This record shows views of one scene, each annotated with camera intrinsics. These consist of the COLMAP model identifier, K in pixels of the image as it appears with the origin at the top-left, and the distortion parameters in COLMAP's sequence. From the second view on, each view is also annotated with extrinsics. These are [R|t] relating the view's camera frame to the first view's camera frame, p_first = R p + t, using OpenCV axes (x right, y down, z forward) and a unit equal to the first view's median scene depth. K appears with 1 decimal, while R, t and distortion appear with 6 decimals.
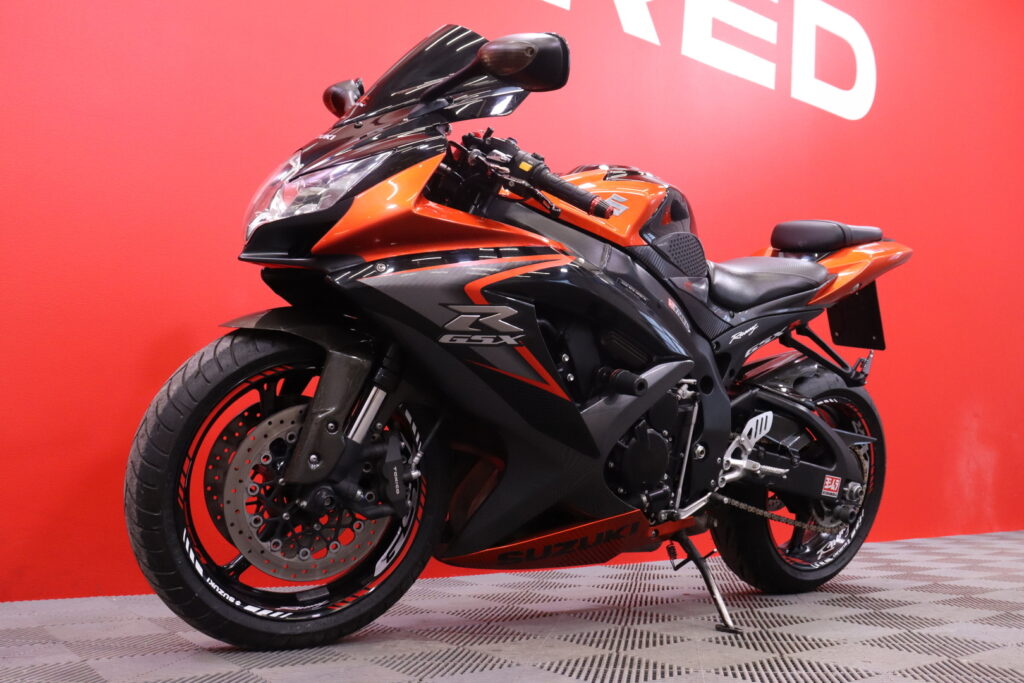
lens RADIAL K [[946.8, 0, 512.0], [0, 946.8, 341.5], [0, 0, 1]] dist [-0.150421, 0.167341]
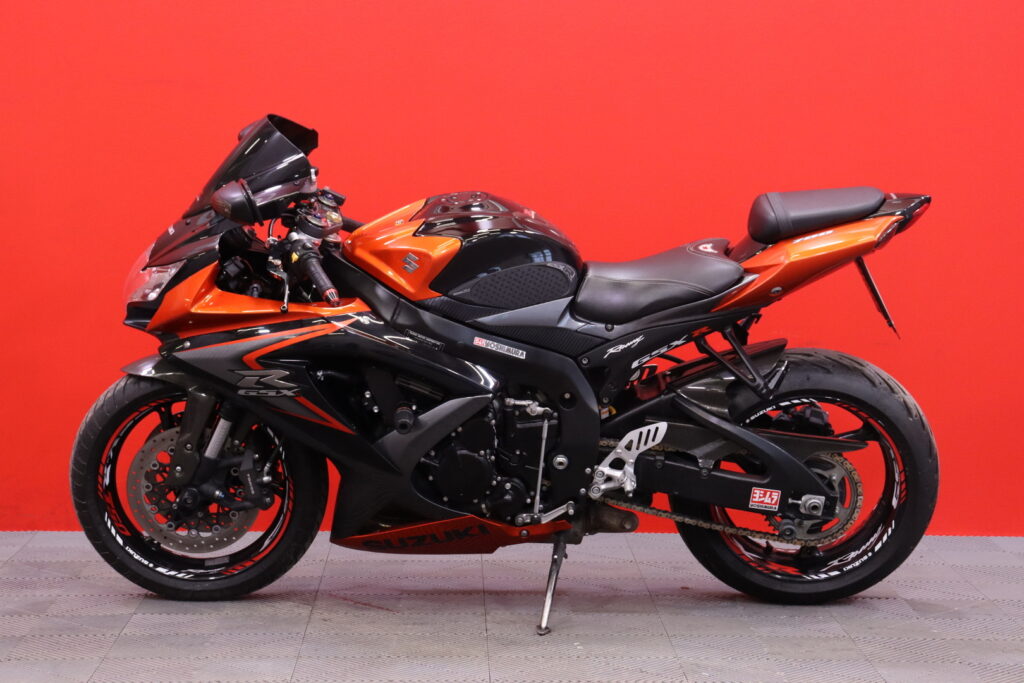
lens RADIAL K [[2173.5, 0, 512.0], [0, 2173.5, 341.5], [0, 0, 1]] dist [0.241608, 0.231450]
pose [[0.824485, 0.058479, -0.562854, 1.836426], [0.073171, 0.975279, 0.208511, -0.638786], [0.561133, -0.213098, 0.799824, -1.155742]]
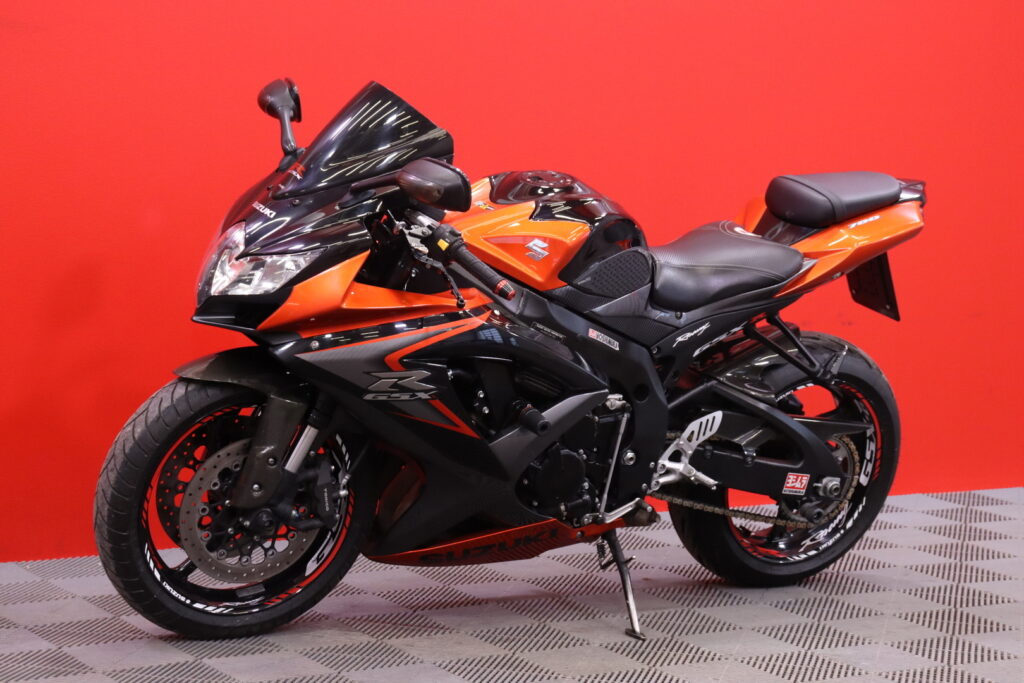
lens RADIAL K [[2259.7, 0, 512.0], [0, 2259.7, 341.5], [0, 0, 1]] dist [0.315920, 0.032196]
pose [[0.997467, 0.046678, -0.053676, 0.239274], [-0.032414, 0.969948, 0.241145, -0.703831], [0.063319, -0.238794, 0.969004, -1.598527]]
